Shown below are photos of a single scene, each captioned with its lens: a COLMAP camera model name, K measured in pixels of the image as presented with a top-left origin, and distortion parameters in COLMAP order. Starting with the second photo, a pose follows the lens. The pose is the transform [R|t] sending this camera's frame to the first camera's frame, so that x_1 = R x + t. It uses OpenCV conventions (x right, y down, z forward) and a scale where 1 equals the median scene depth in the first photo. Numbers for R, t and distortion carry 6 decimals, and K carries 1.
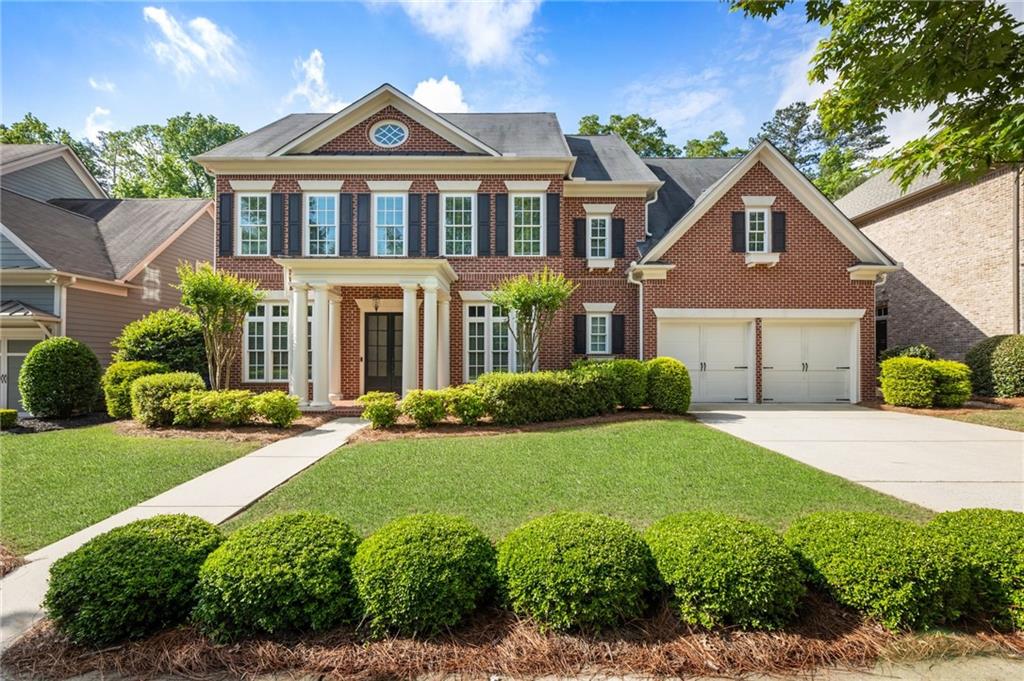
lens RADIAL K [[386.6, 0, 508.3], [0, 386.6, 347.4], [0, 0, 1]] dist [0.000090, -0.000225]
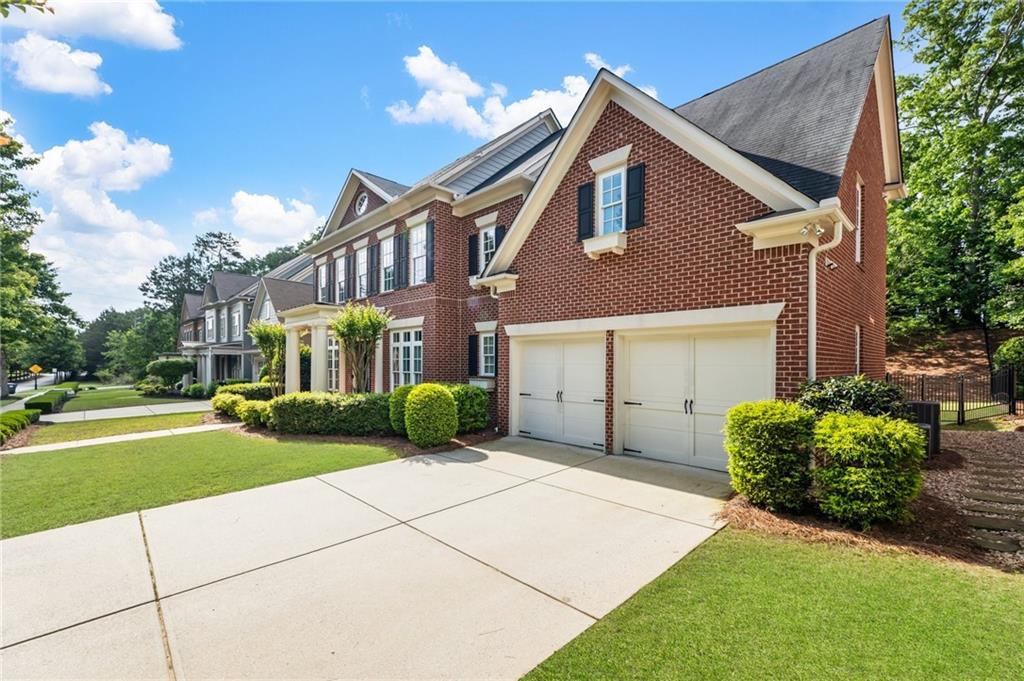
lens RADIAL K [[414.2, 0, 530.6], [0, 414.2, 362.2], [0, 0, 1]] dist [0.014056, 0.000075]
pose [[0.727479, 0.000688, -0.686130, 1.062443], [0.005601, 0.999960, 0.006940, -0.024961], [0.686108, -0.008891, 0.727446, 0.365814]]
